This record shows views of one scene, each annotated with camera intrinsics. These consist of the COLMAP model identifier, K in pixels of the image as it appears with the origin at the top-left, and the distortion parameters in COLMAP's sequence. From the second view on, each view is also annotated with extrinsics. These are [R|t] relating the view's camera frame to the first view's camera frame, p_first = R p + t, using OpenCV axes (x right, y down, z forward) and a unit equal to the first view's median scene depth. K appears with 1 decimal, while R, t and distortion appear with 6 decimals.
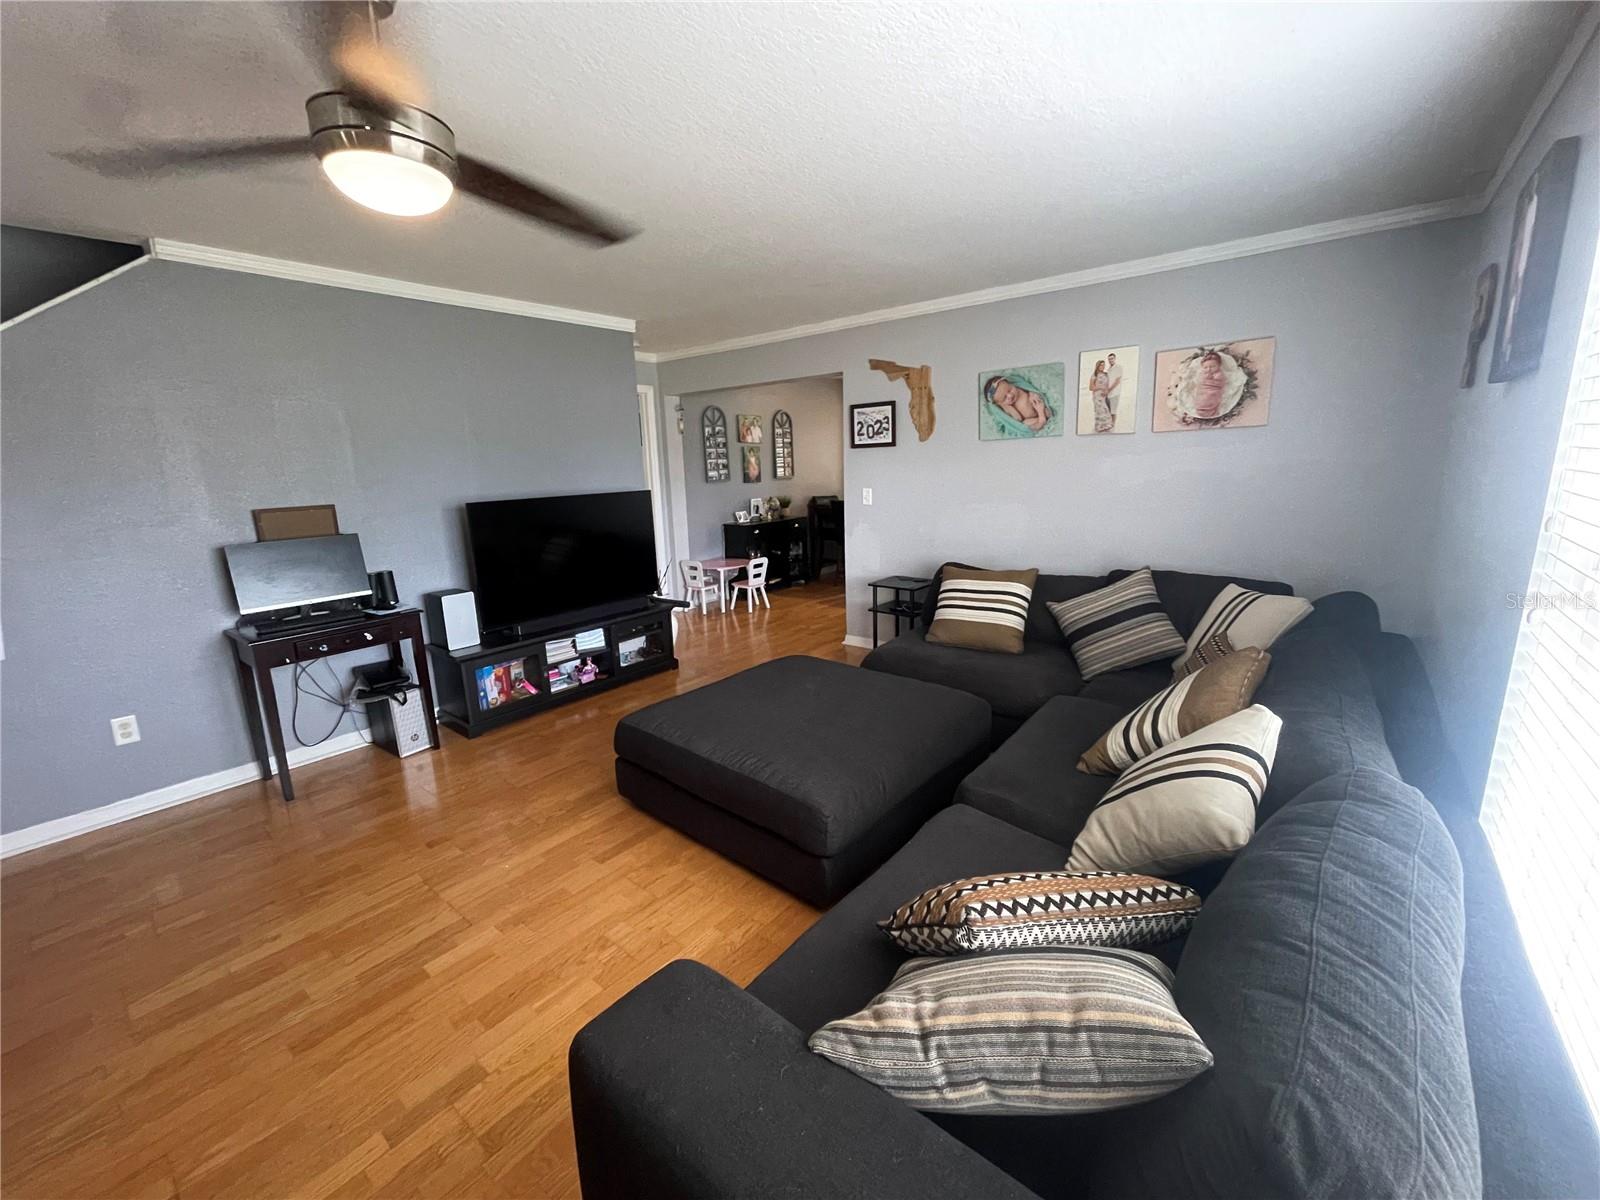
lens RADIAL K [[641.6, 0, 798.8], [0, 641.6, 609.3], [0, 0, 1]] dist [-0.007034, 0.000258]
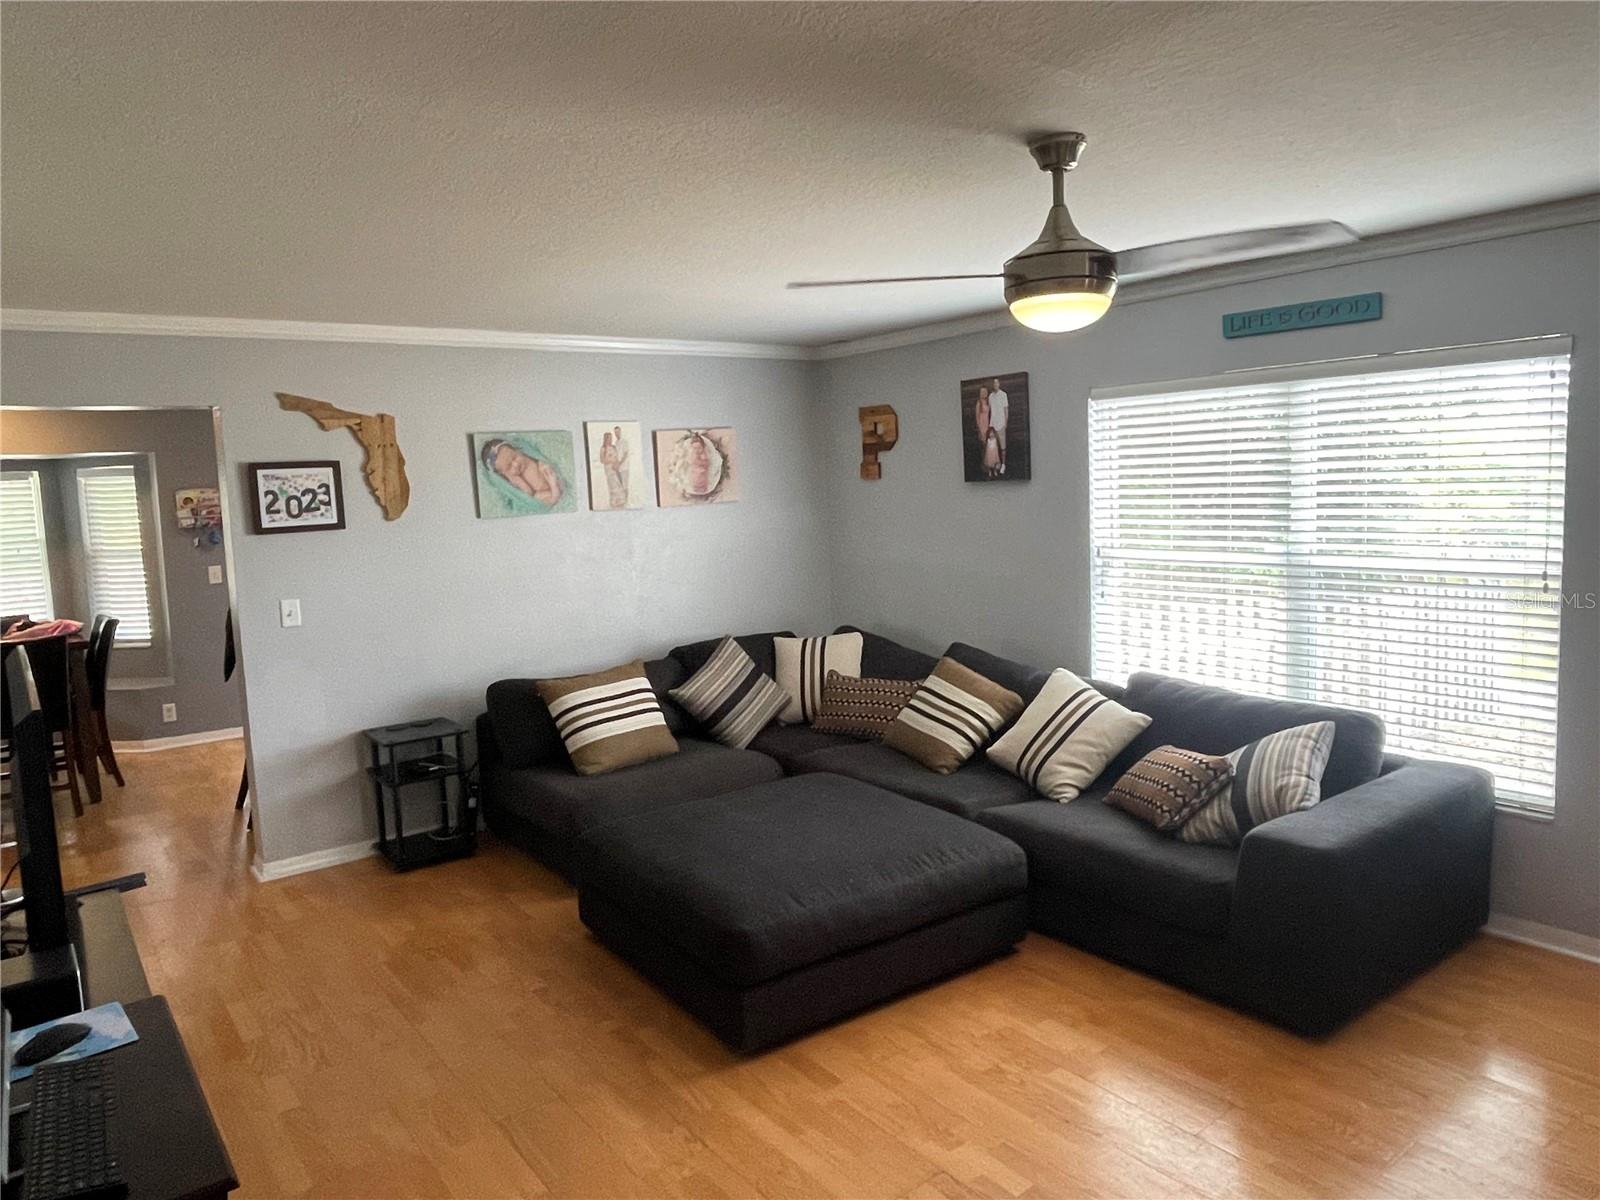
lens RADIAL K [[1077.7, 0, 795.6], [0, 1077.7, 594.2], [0, 0, 1]] dist [0.000241, 0.000889]
pose [[0.239542, -0.082548, 0.967370, -0.919653], [0.256111, 0.966460, 0.019051, -0.113056], [-0.936497, 0.243190, 0.252649, 0.376241]]
